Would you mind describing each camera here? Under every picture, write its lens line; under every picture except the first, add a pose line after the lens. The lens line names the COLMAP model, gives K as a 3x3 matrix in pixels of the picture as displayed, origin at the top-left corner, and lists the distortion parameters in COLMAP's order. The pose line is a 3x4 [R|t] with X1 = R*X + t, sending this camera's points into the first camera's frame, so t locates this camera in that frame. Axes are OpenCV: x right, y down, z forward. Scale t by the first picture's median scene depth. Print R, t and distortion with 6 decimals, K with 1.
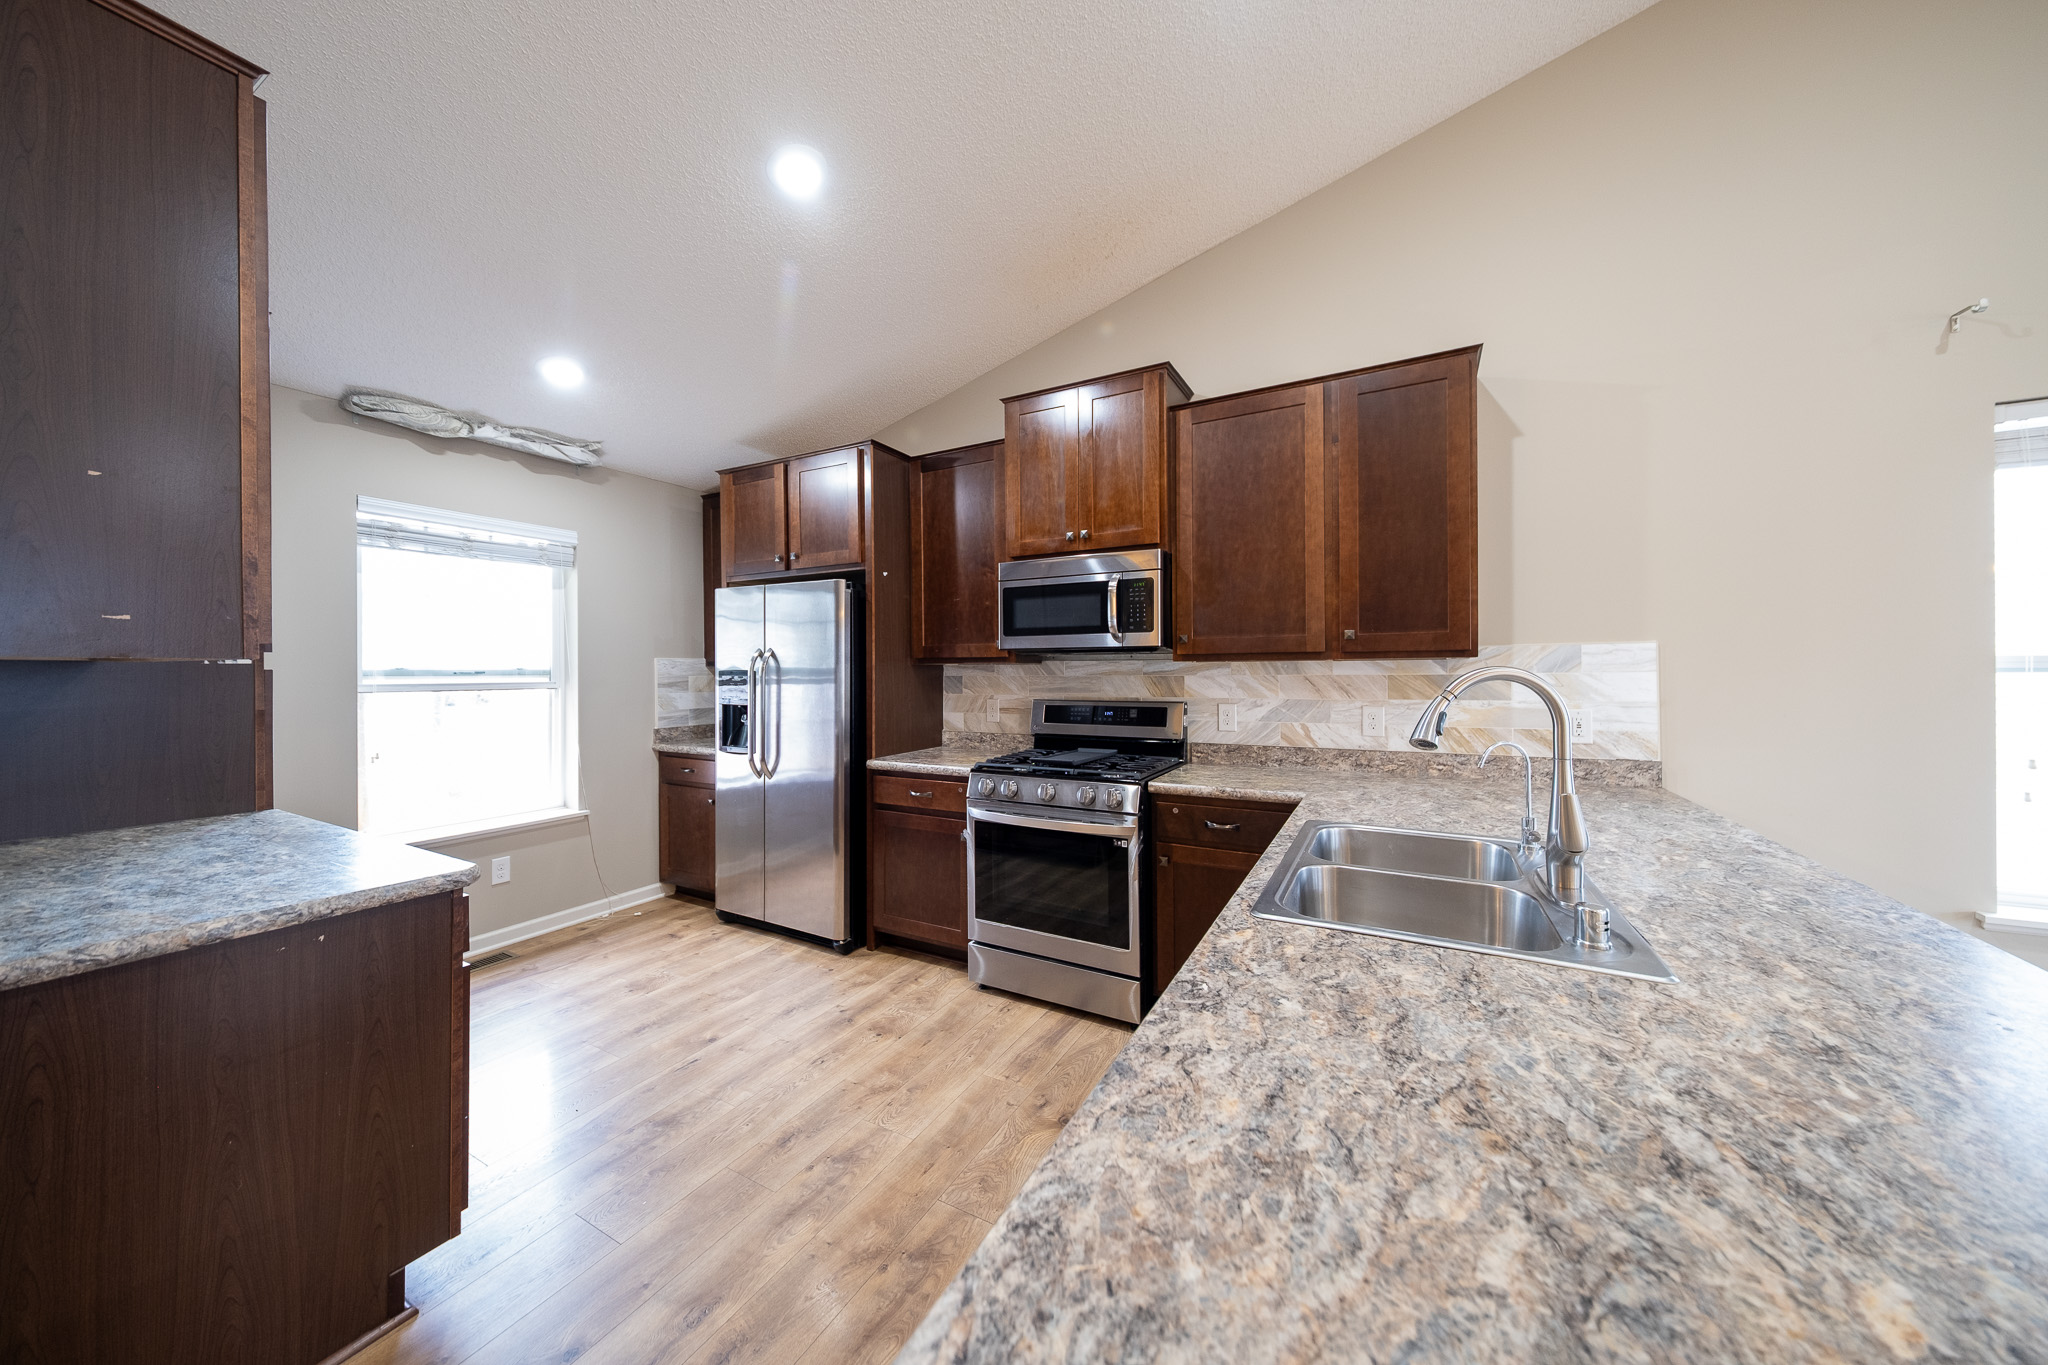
lens RADIAL K [[703.3, 0, 1015.0], [0, 703.3, 669.7], [0, 0, 1]] dist [0.018122, -0.000004]
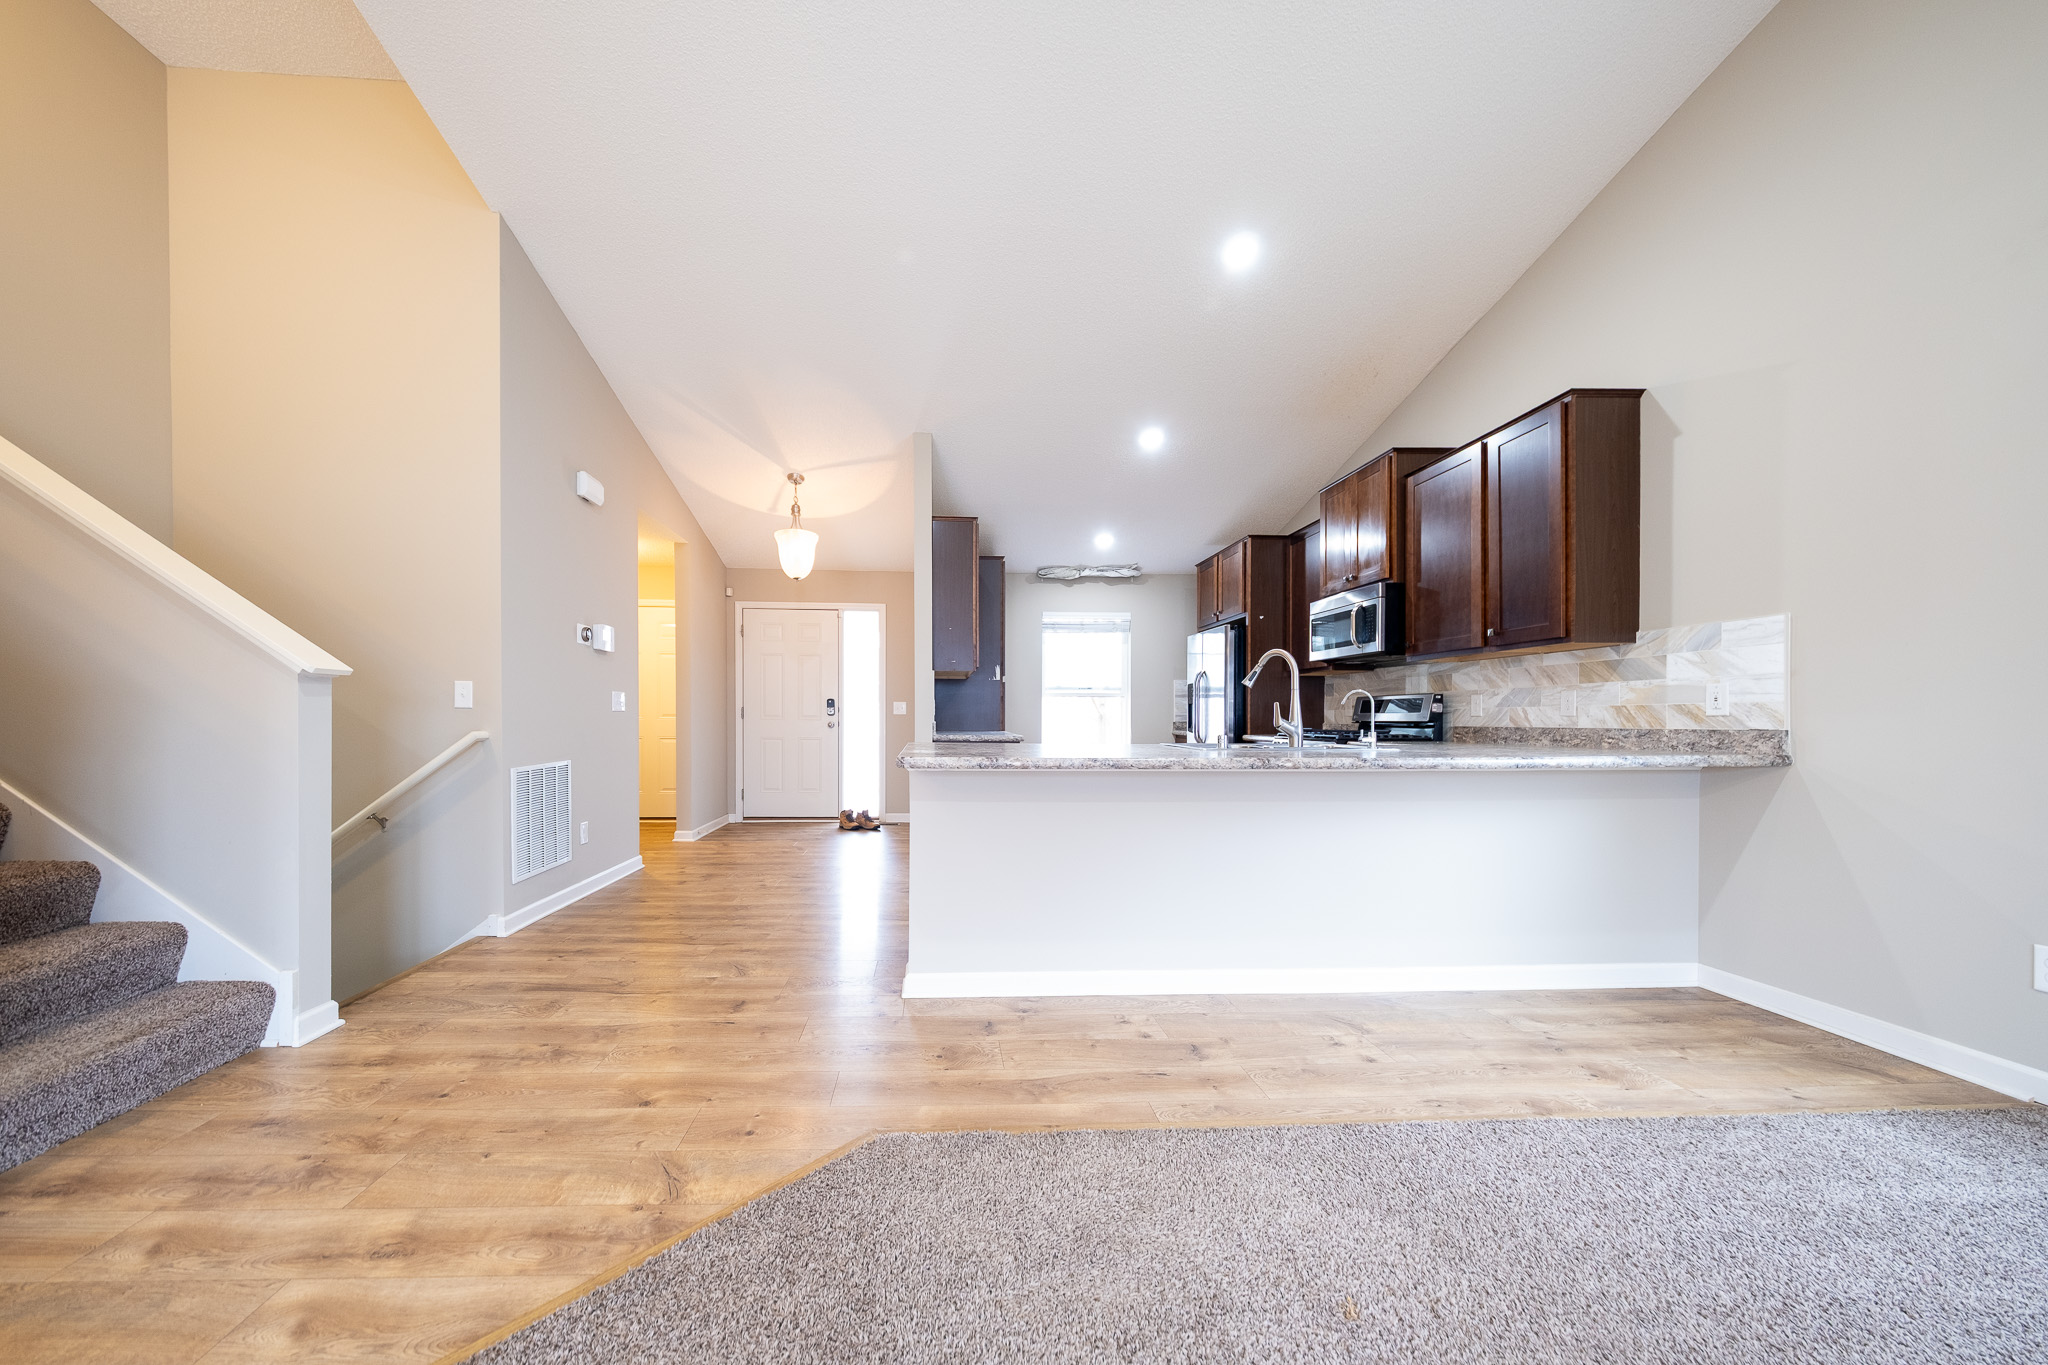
lens RADIAL K [[713.0, 0, 979.9], [0, 713.0, 726.9], [0, 0, 1]] dist [0.001159, 0.000074]
pose [[0.535893, 0.020680, -0.844033, 0.906680], [-0.006109, 0.999769, 0.020618, 0.086350], [0.844264, -0.005893, 0.535895, -0.419068]]
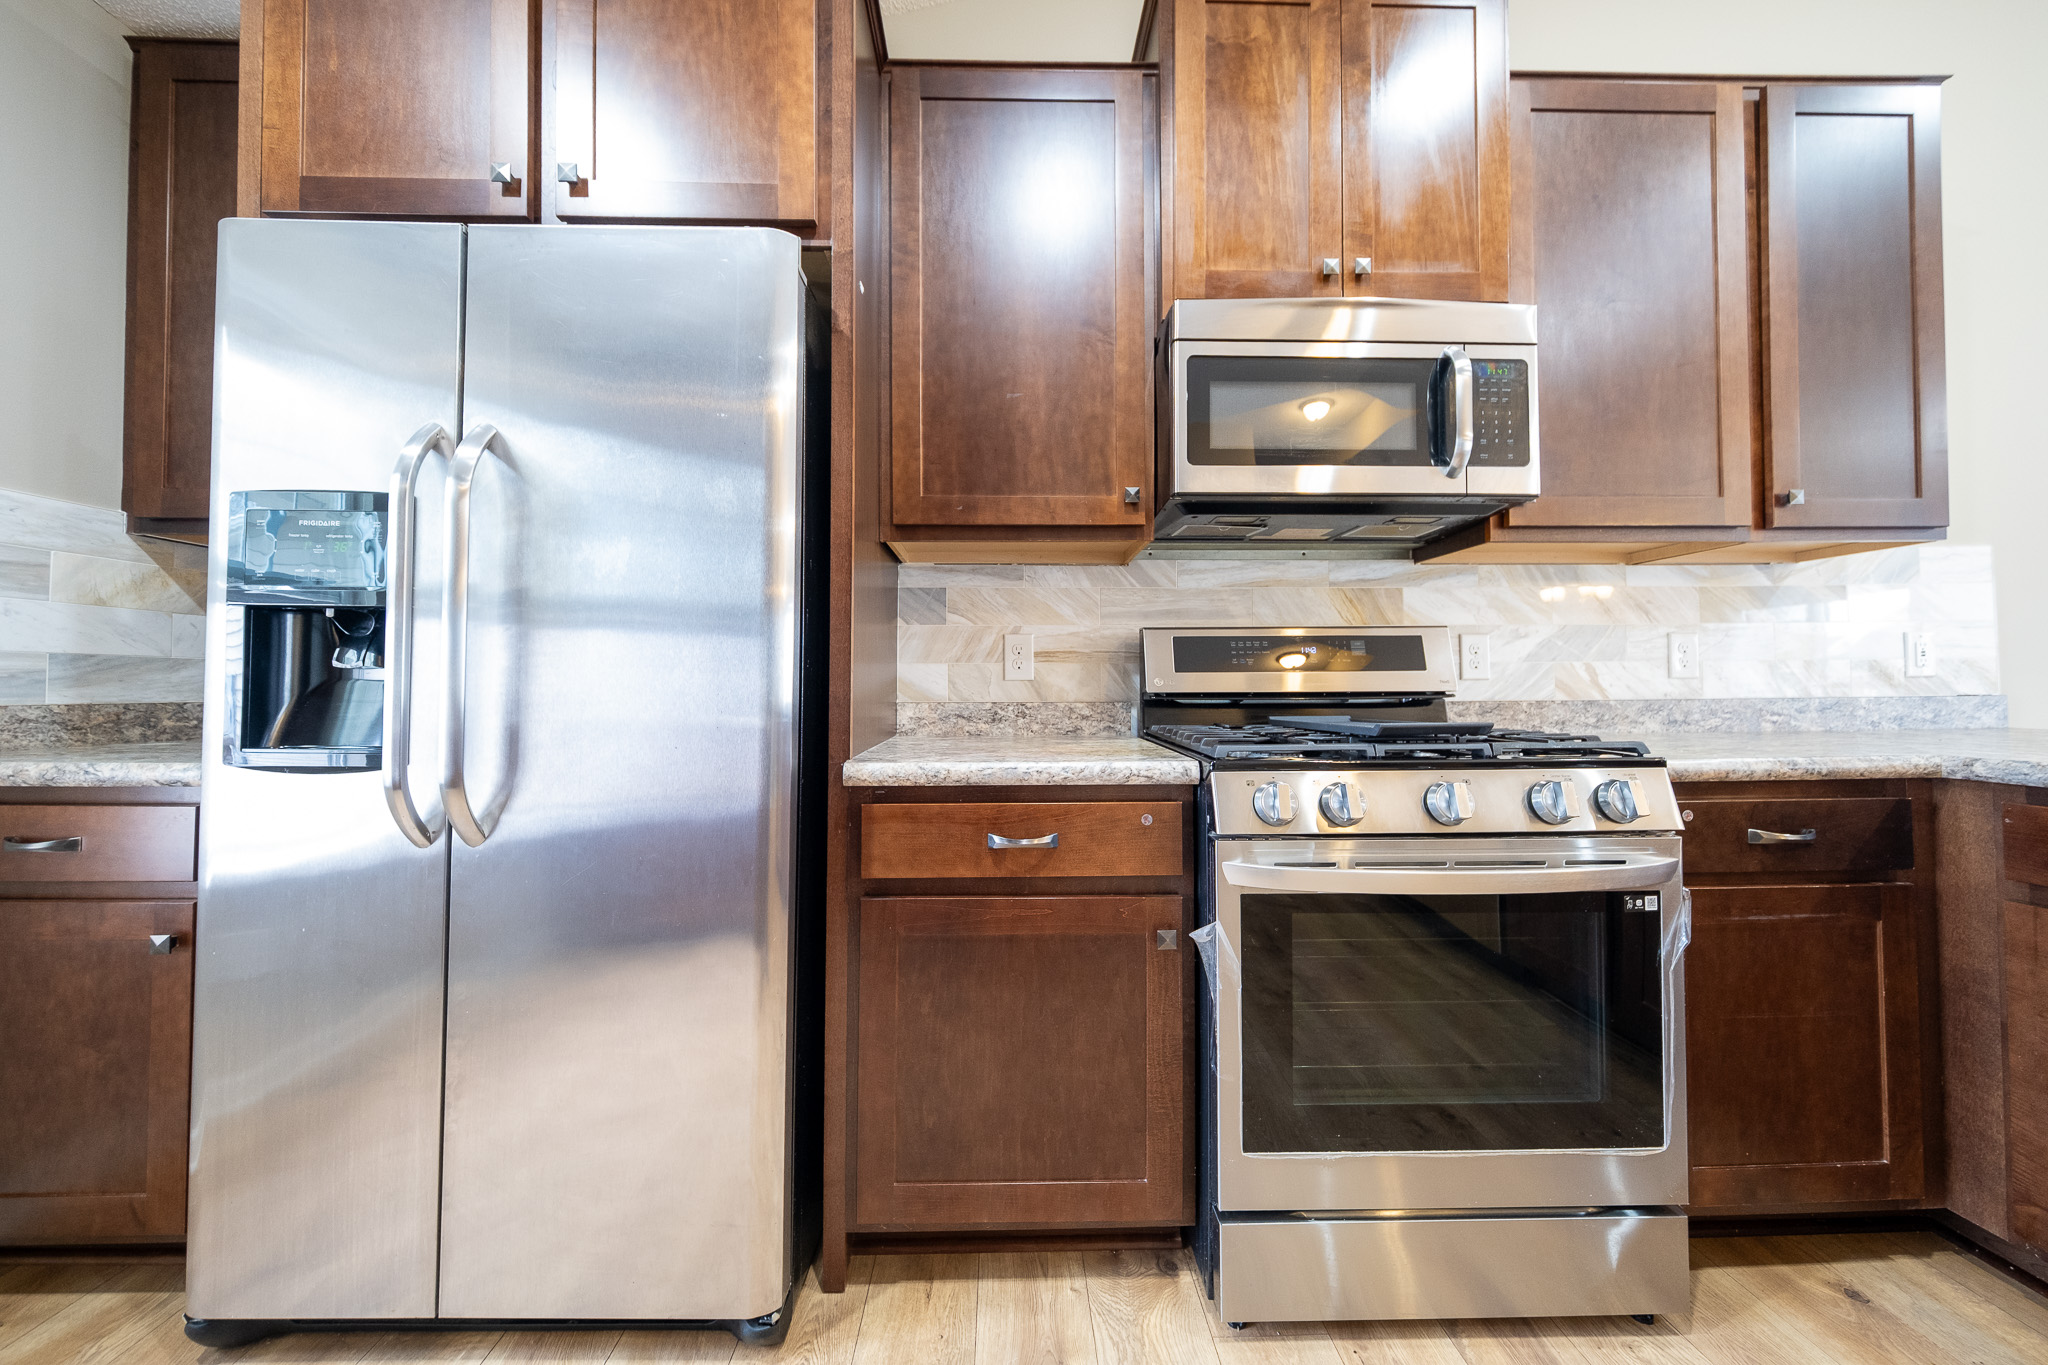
lens RADIAL K [[683.6, 0, 1018.5], [0, 683.6, 678.2], [0, 0, 1]] dist [0.001492, 0.000086]
pose [[0.860531, 0.011924, 0.509258, -0.335085], [-0.001658, 0.999786, -0.020608, 0.100006], [-0.509395, 0.016890, 0.860367, 0.705564]]
